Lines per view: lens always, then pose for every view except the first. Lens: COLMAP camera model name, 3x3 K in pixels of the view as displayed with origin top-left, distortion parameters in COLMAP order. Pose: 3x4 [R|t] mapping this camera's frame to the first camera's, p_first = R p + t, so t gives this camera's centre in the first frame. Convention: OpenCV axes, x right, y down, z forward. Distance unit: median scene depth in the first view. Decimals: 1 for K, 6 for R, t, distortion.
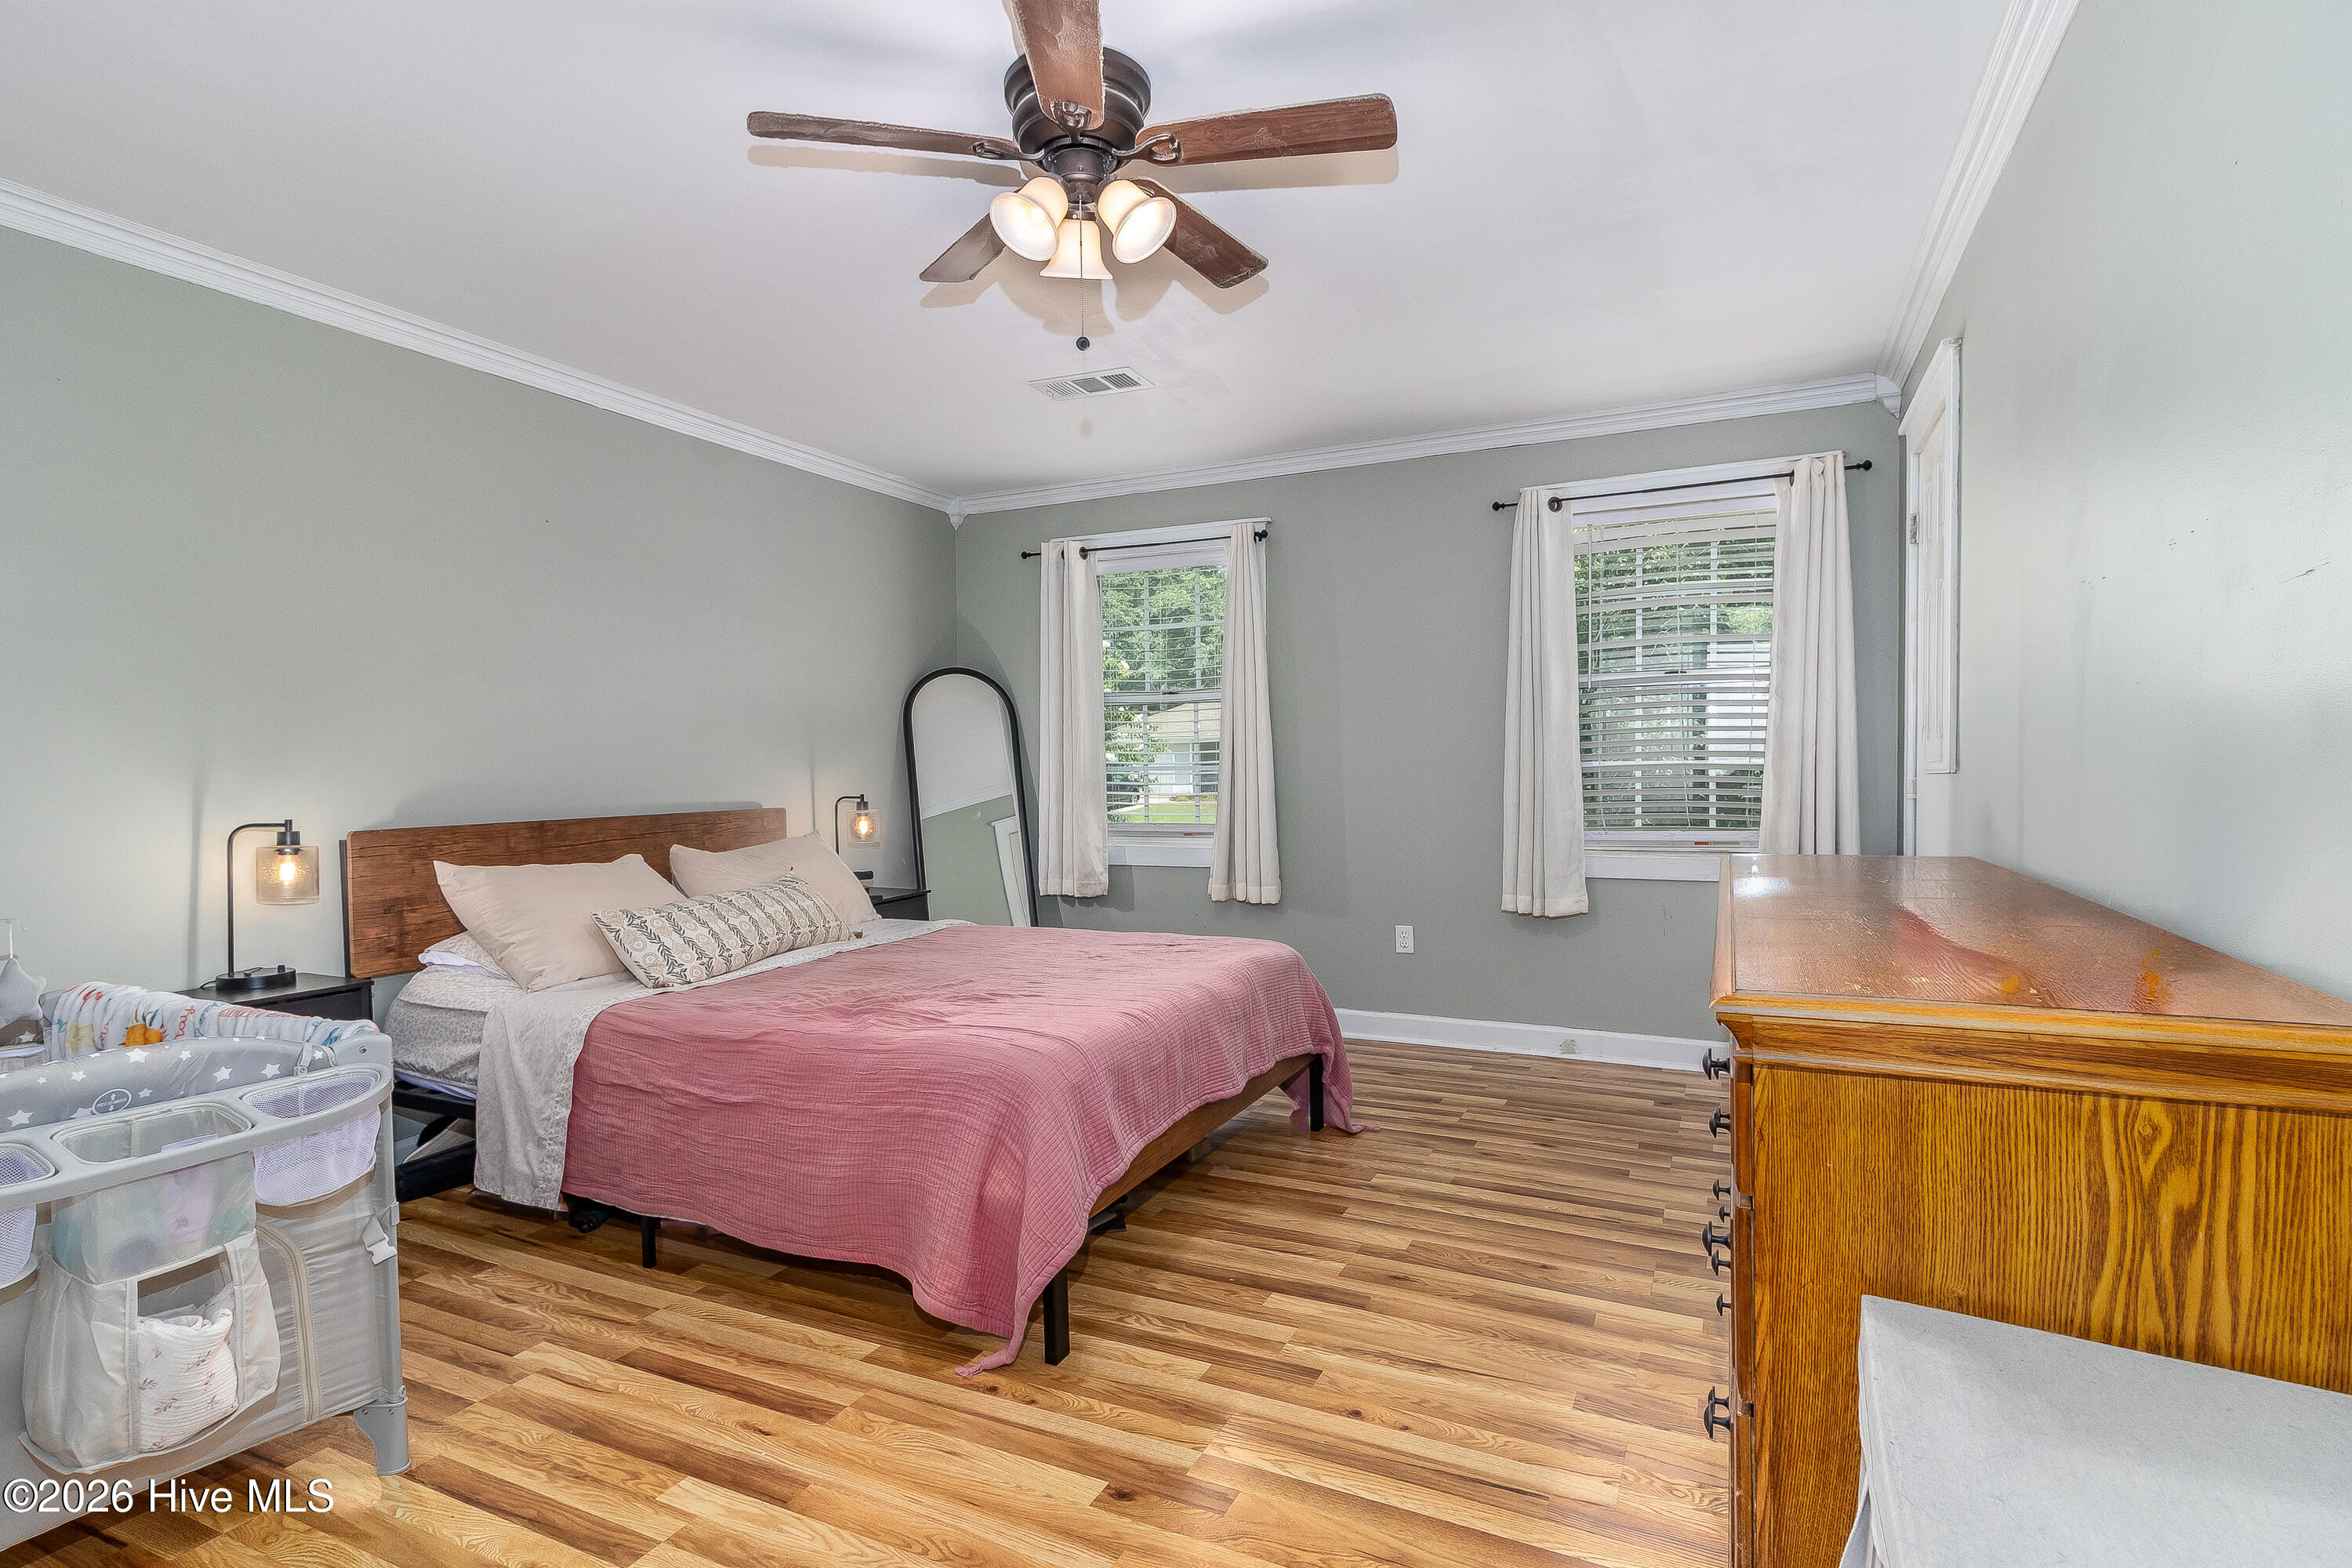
lens RADIAL K [[1085.2, 0, 1177.6], [0, 1085.2, 771.6], [0, 0, 1]] dist [0.001973, 0.000682]
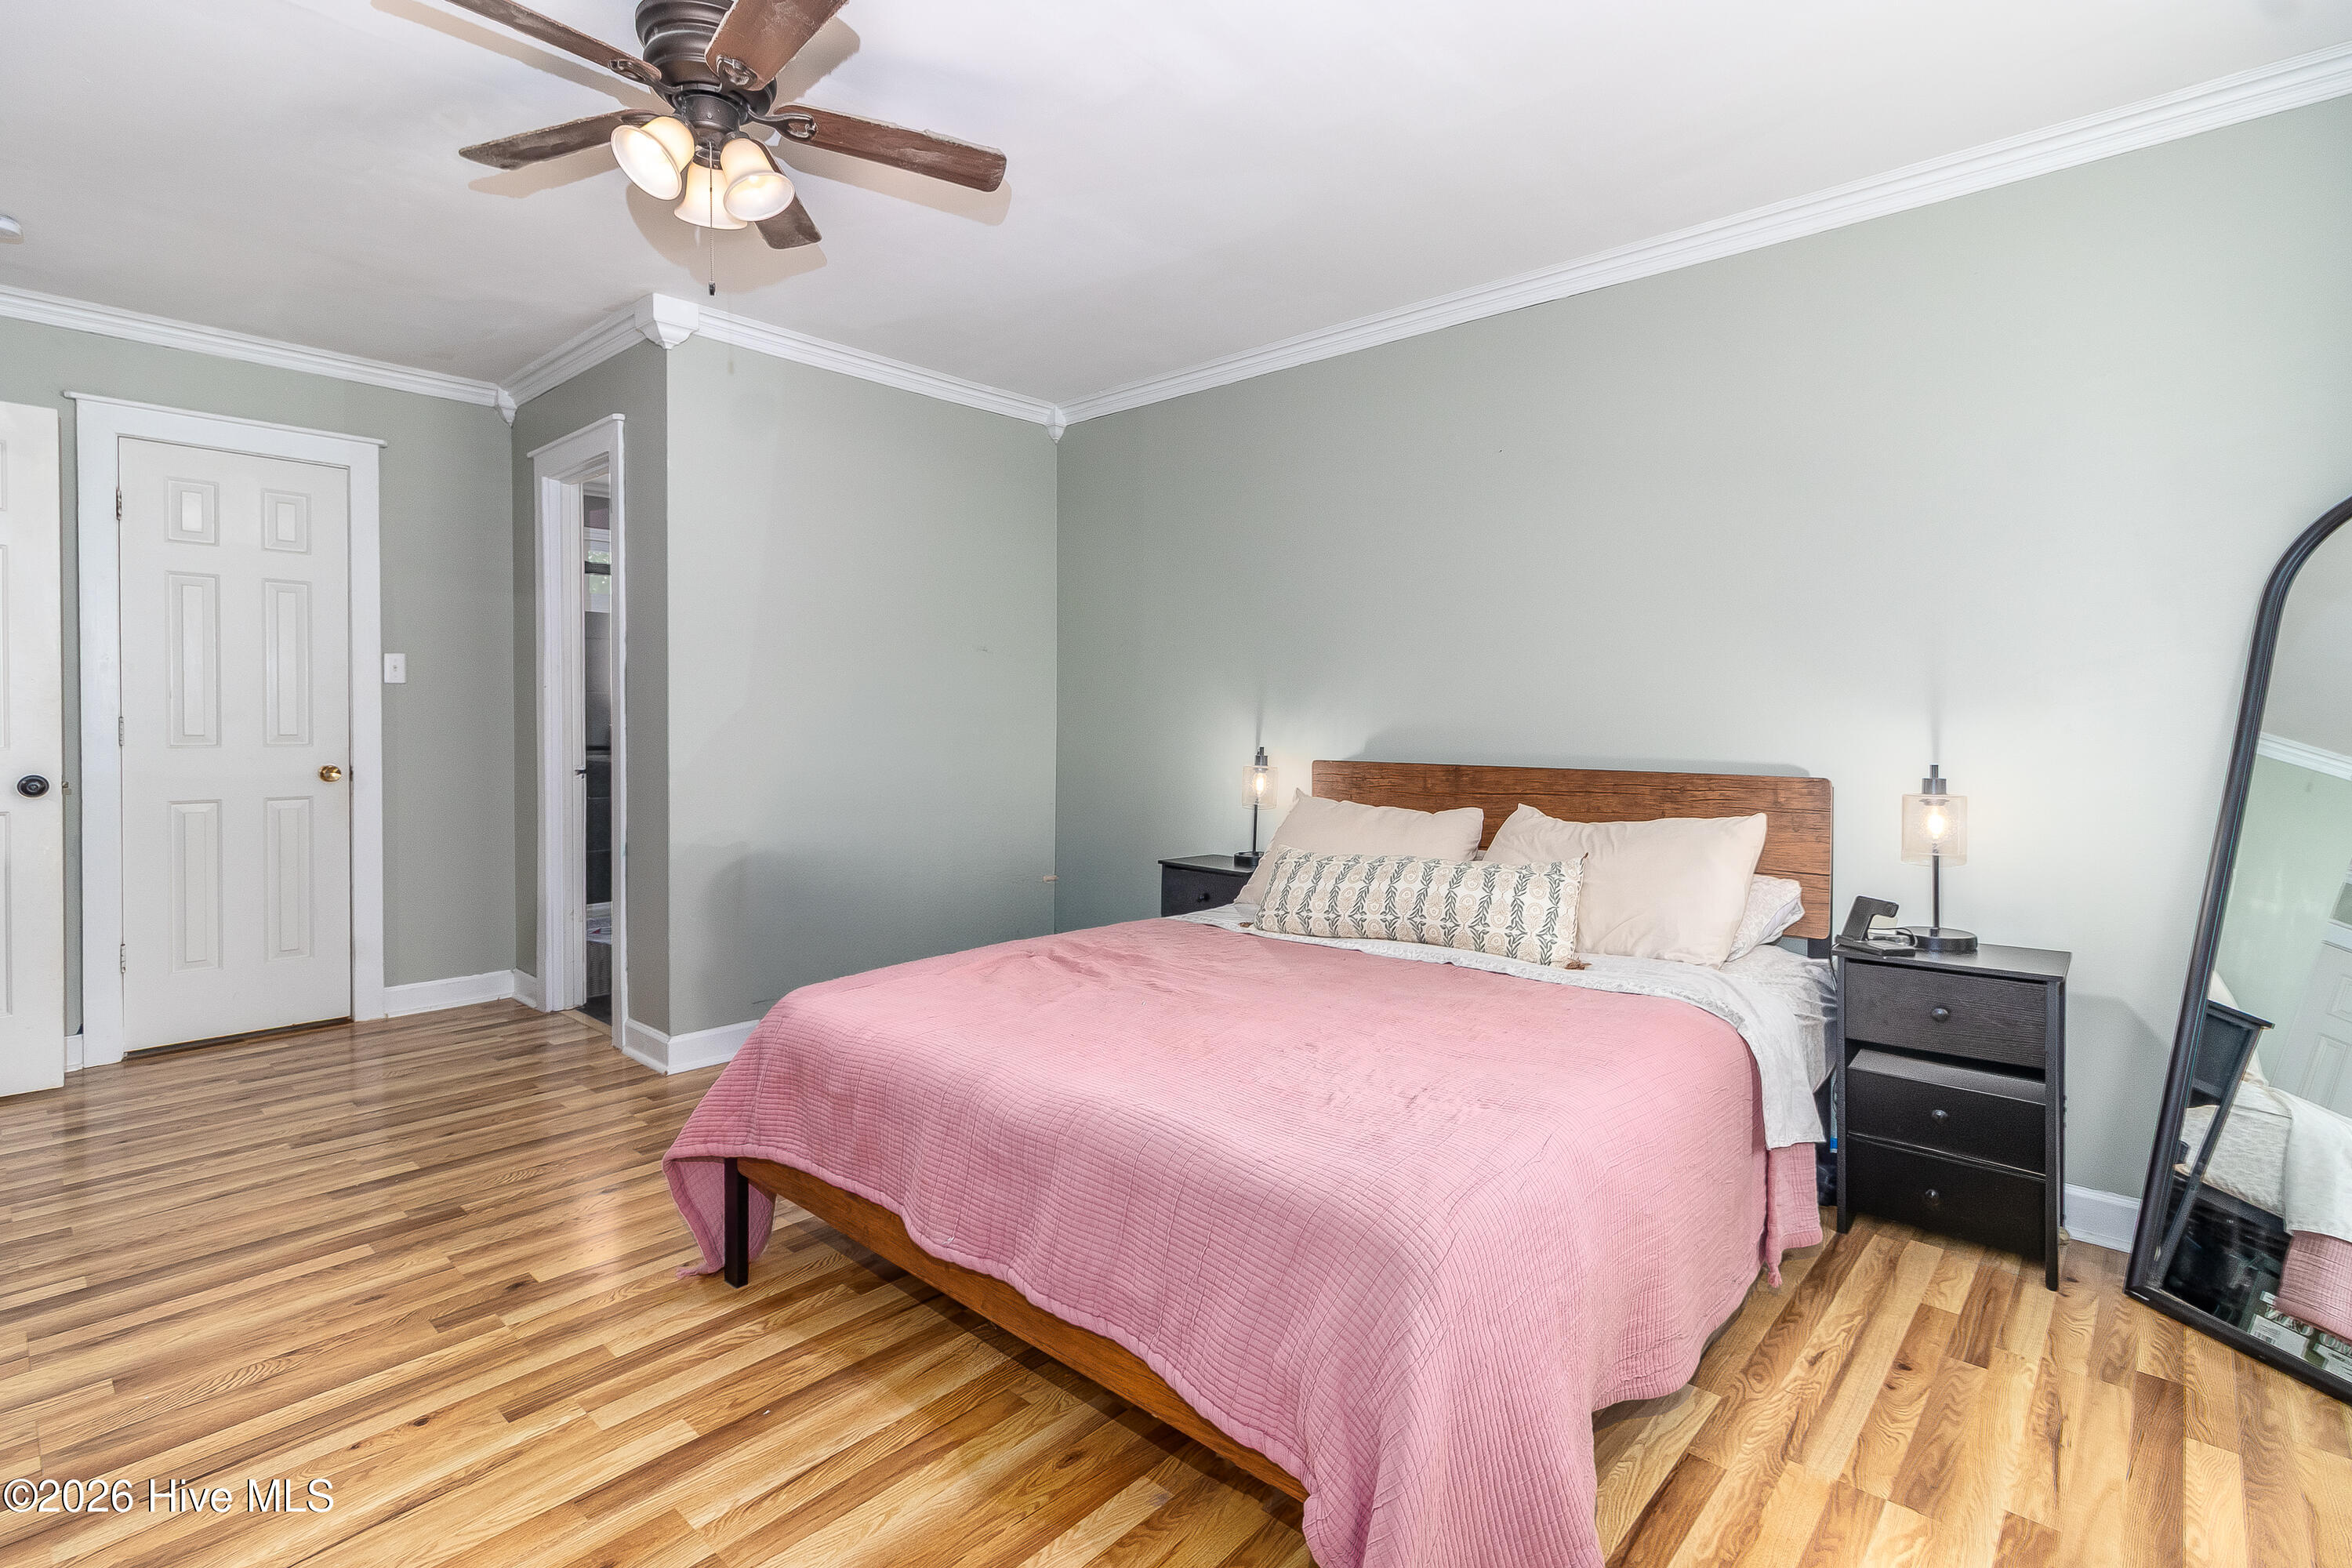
lens RADIAL K [[1146.0, 0, 1139.1], [0, 1146.0, 732.6], [0, 0, 1]] dist [-0.002790, -0.000421]
pose [[-0.284379, 0.024653, -0.958395, 0.700099], [-0.007546, 0.999581, 0.027952, -0.016062], [0.958682, 0.015181, -0.284074, 1.433601]]
